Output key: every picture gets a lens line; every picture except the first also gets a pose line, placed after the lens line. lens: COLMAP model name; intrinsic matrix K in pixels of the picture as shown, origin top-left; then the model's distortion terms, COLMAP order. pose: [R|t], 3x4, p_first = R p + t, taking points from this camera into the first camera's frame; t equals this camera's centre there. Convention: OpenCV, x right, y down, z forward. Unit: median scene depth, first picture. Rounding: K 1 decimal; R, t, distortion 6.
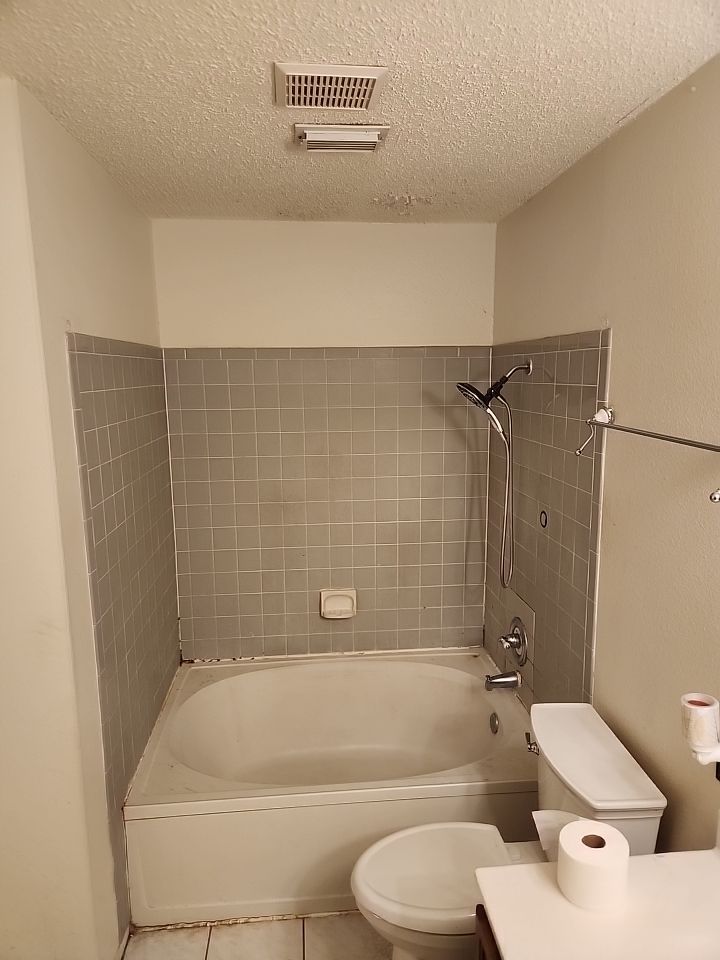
lens RADIAL K [[638.8, 0, 362.1], [0, 638.8, 467.6], [0, 0, 1]] dist [0.006347, 0.000417]
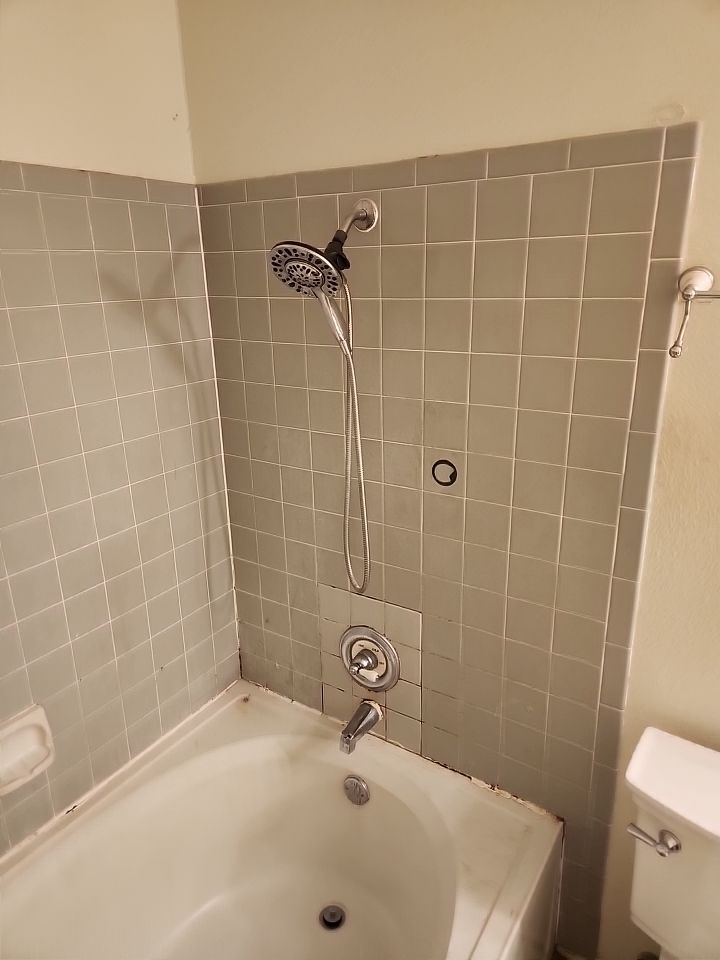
lens RADIAL K [[638.8, 0, 362.1], [0, 638.8, 467.6], [0, 0, 1]] dist [0.006347, 0.000417]
pose [[0.623648, -0.239682, 0.744054, -0.175961], [0.132807, 0.970483, 0.201306, -0.046157], [-0.770341, -0.026729, 0.637072, 0.521768]]
